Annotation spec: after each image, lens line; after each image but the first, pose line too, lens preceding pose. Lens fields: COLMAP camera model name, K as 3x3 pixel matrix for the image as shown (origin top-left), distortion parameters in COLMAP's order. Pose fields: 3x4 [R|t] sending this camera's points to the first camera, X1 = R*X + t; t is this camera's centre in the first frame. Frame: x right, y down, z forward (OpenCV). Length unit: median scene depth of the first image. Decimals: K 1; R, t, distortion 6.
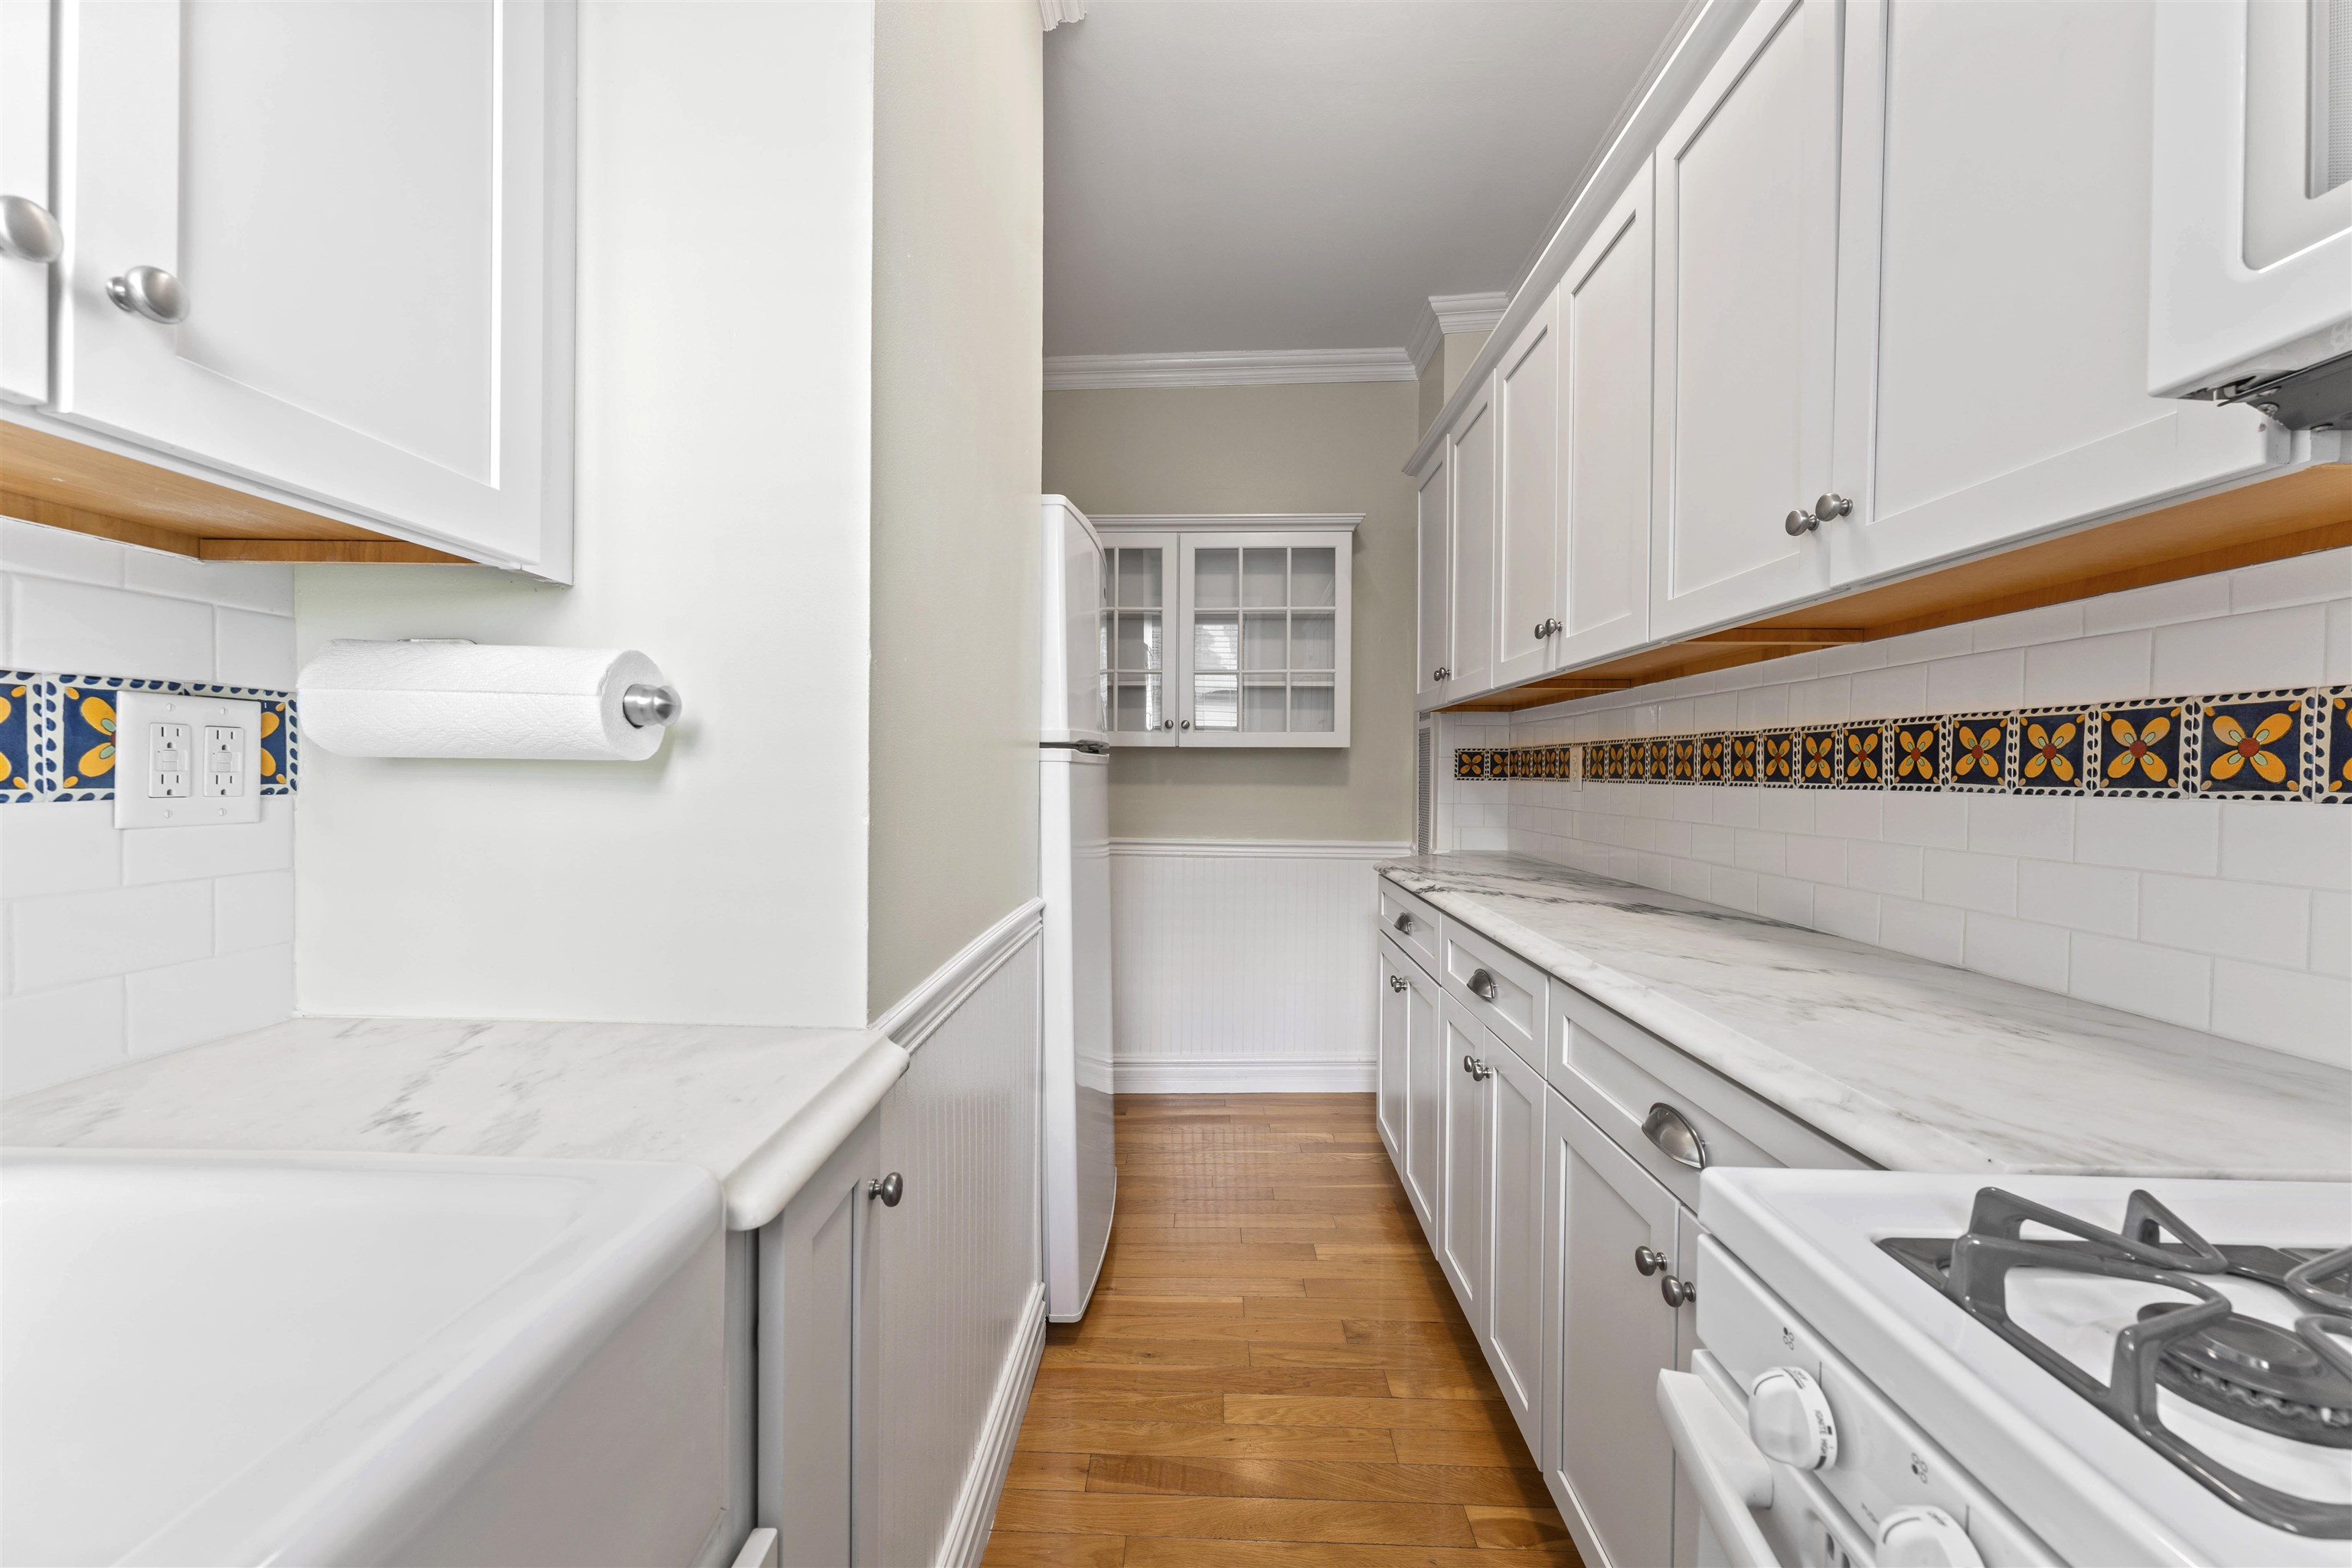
lens RADIAL K [[948.1, 0, 1176.7], [0, 948.1, 772.8], [0, 0, 1]] dist [0.001036, -0.000139]
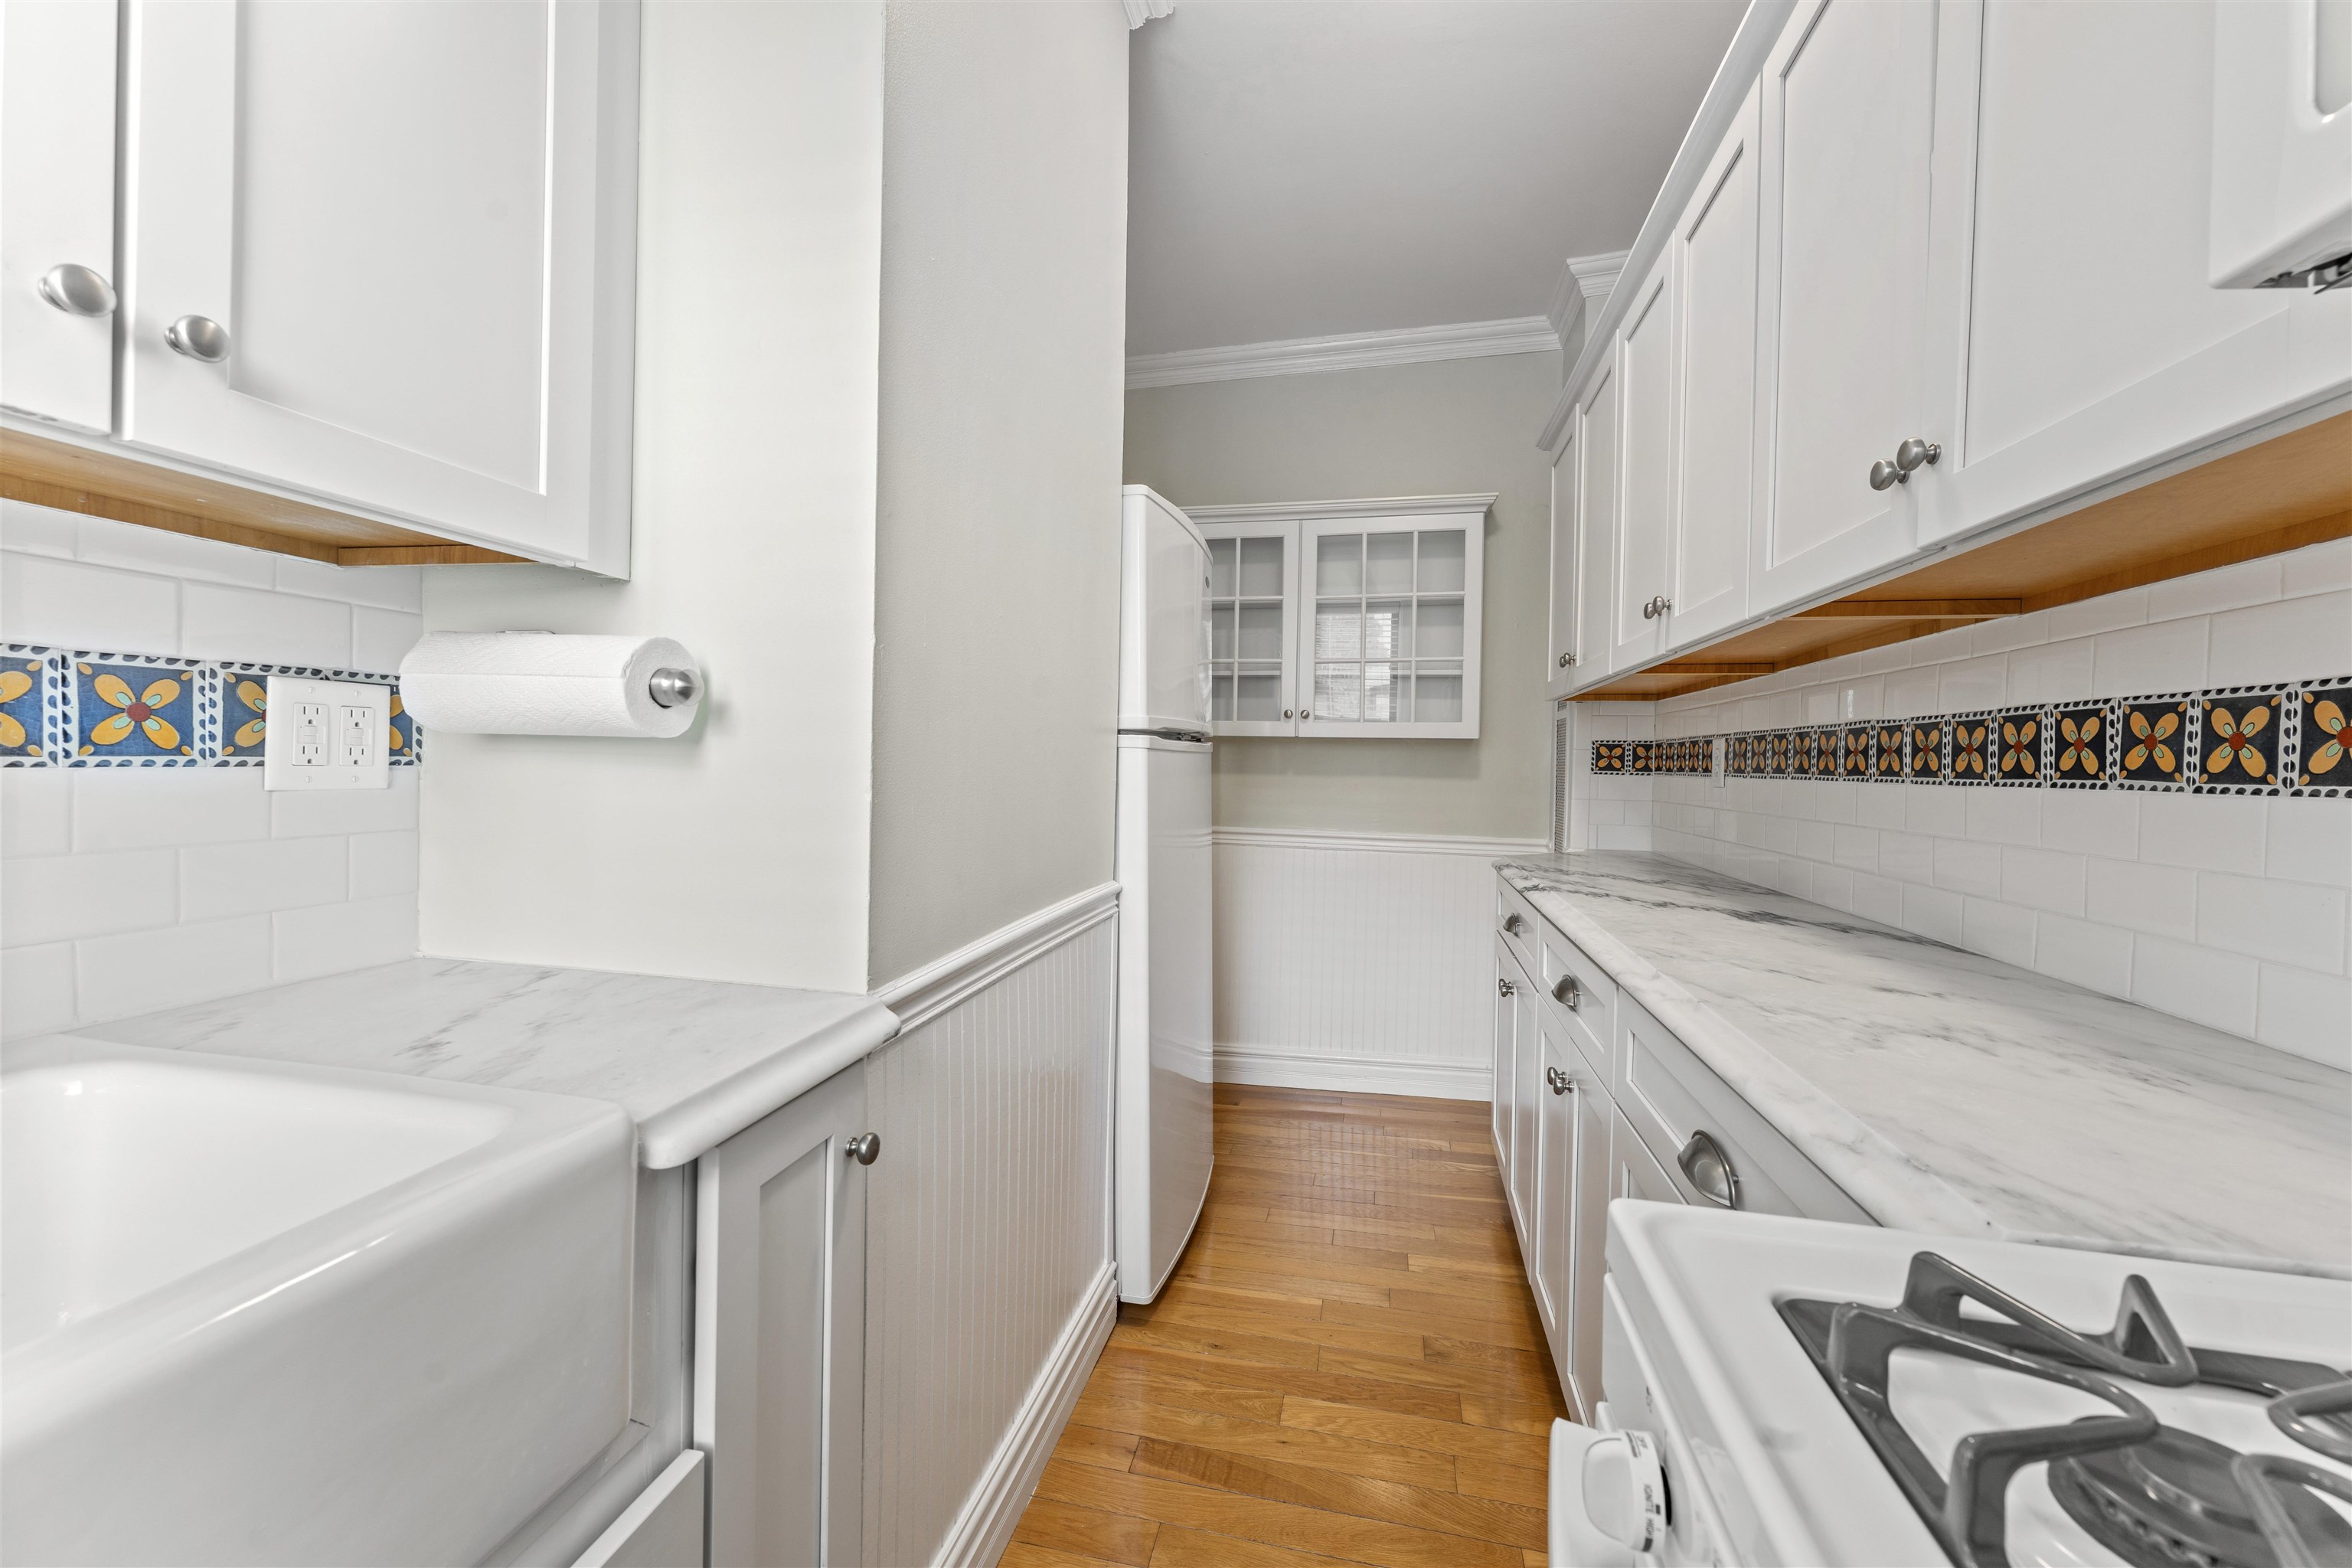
lens RADIAL K [[943.5, 0, 1177.1], [0, 943.5, 762.4], [0, 0, 1]] dist [0.000511, 0.000160]
pose [[0.982370, 0.011437, -0.186594, 0.144410], [-0.012093, 0.999924, -0.002378, 0.007305], [0.186553, 0.004592, 0.982434, 0.025138]]
